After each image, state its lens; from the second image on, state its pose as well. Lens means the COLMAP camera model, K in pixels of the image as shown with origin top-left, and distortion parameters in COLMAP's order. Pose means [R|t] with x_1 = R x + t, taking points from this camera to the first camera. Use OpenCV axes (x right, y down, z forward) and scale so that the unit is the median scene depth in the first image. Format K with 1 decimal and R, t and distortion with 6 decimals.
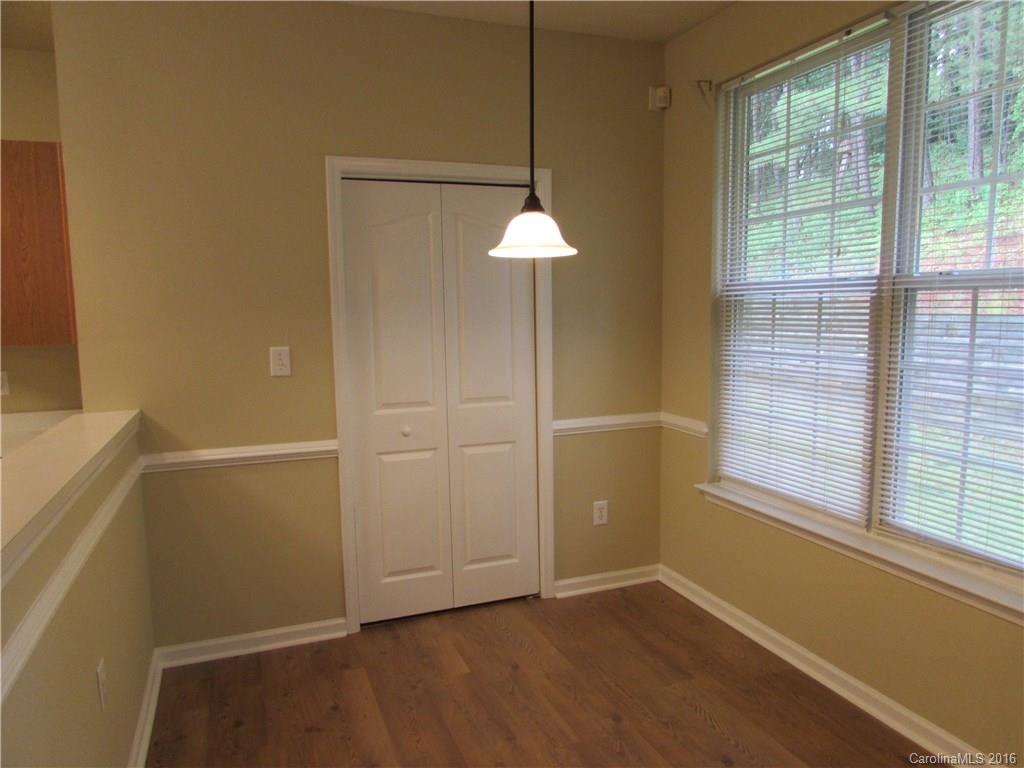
lens RADIAL K [[728.0, 0, 511.7], [0, 728.0, 390.6], [0, 0, 1]] dist [-0.031140, 0.008521]
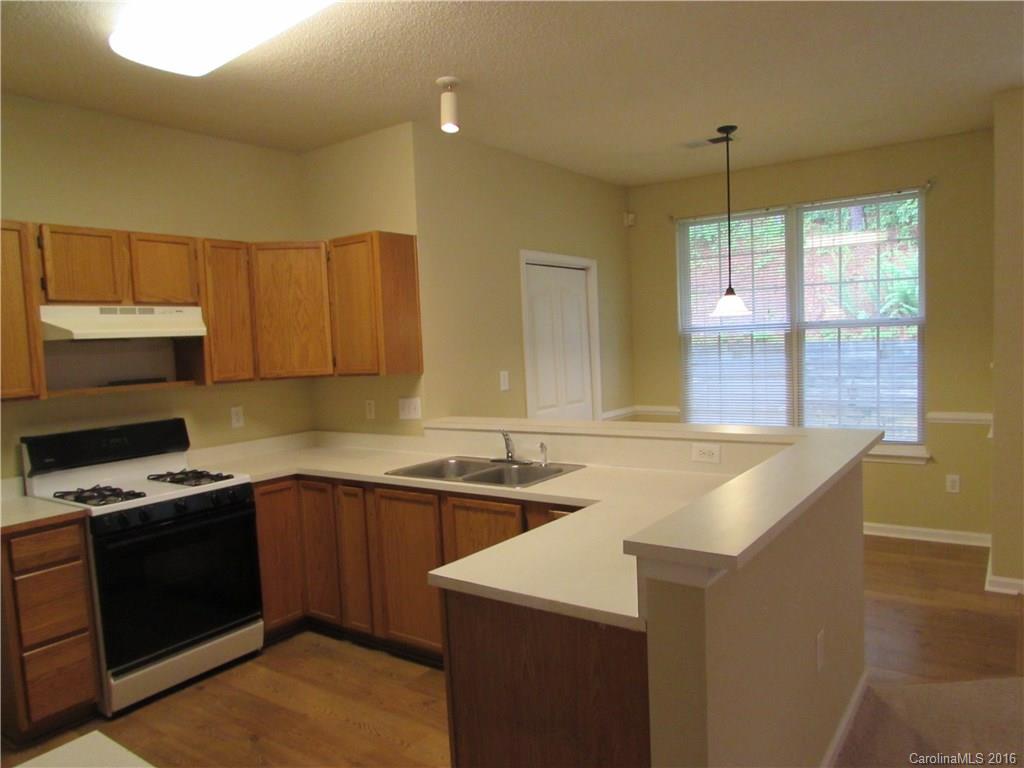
lens RADIAL K [[728.0, 0, 511.7], [0, 728.0, 390.6], [0, 0, 1]] dist [-0.031140, 0.008521]
pose [[0.834643, -0.058168, 0.547711, -1.221453], [0.092827, 0.995039, -0.035781, 0.038069], [-0.542913, 0.080707, 0.835902, -0.302631]]
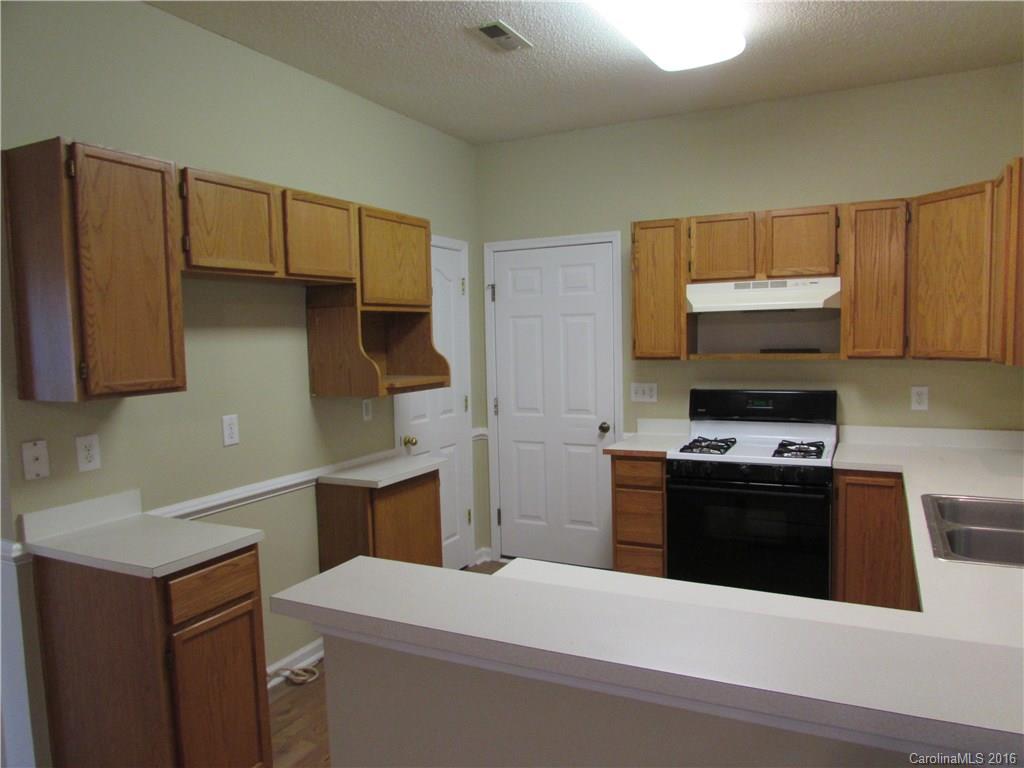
lens RADIAL K [[728.0, 0, 511.7], [0, 728.0, 390.6], [0, 0, 1]] dist [-0.031140, 0.008521]
pose [[0.674244, 0.059450, -0.736112, -0.437473], [-0.074967, 0.997115, 0.011863, 0.012248], [0.734694, 0.047185, 0.676755, -0.170471]]
